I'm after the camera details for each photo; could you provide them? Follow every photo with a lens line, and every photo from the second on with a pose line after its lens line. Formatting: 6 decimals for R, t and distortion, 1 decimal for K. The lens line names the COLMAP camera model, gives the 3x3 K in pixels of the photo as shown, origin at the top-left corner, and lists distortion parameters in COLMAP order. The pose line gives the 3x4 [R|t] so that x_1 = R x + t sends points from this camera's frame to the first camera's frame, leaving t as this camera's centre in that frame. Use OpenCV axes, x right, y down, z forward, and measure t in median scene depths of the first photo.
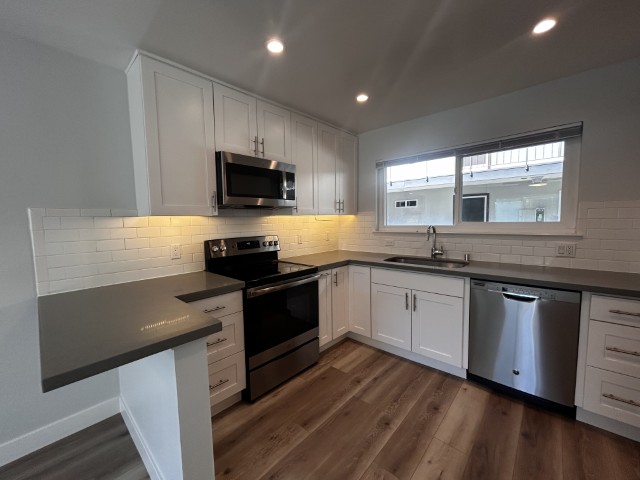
lens RADIAL K [[259.3, 0, 319.3], [0, 259.3, 238.2], [0, 0, 1]] dist [-0.000503, 0.000610]
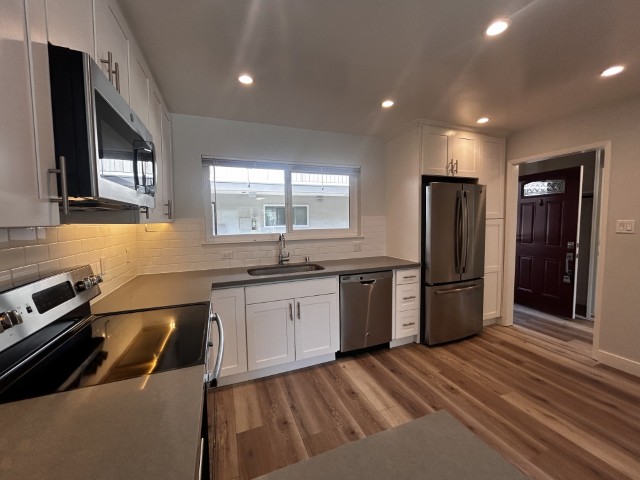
lens RADIAL K [[259.3, 0, 319.3], [0, 259.3, 238.2], [0, 0, 1]] dist [-0.000503, 0.000610]
pose [[0.446277, -0.049630, 0.893517, -0.477752], [0.071220, 0.997264, 0.019821, -0.045503], [-0.892056, 0.054790, 0.448591, 0.456383]]
